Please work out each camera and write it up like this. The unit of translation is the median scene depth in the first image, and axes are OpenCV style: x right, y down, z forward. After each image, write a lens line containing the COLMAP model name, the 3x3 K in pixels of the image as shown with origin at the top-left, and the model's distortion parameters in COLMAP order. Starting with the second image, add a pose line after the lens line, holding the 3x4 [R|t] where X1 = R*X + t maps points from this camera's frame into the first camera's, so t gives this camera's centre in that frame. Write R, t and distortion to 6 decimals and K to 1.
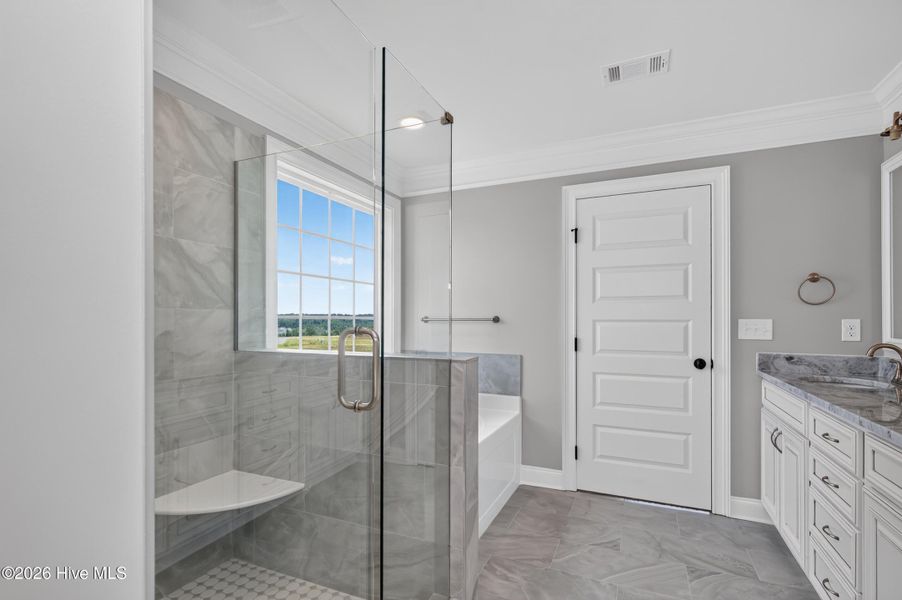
lens RADIAL K [[435.4, 0, 453.9], [0, 435.4, 301.1], [0, 0, 1]] dist [-0.000130, -0.000137]
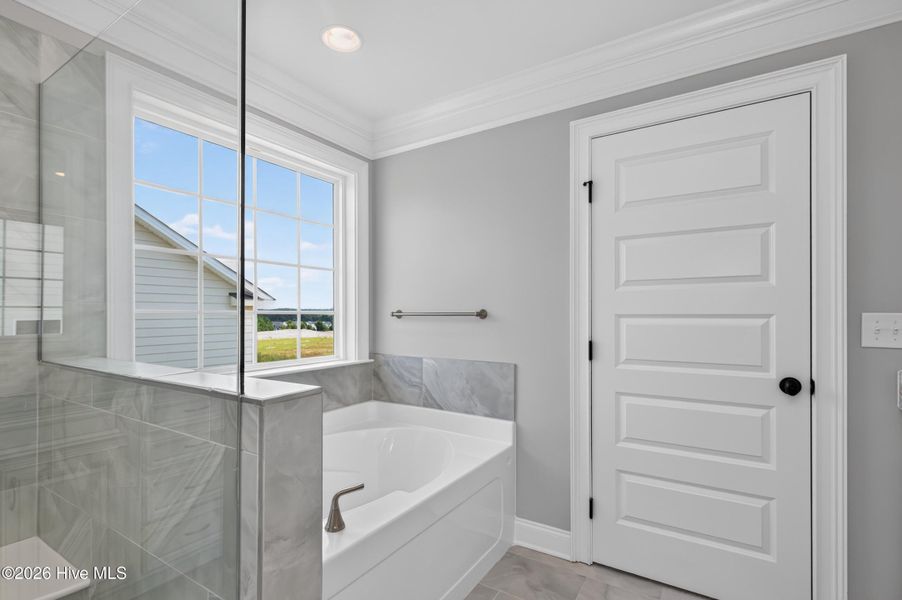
lens RADIAL K [[435.4, 0, 447.6], [0, 435.4, 300.7], [0, 0, 1]] dist [-0.000130, -0.000137]
pose [[0.989373, -0.006778, -0.145240, 0.158192], [0.008287, 0.999918, 0.009791, 0.012666], [0.145162, -0.010890, 0.989348, 0.289860]]
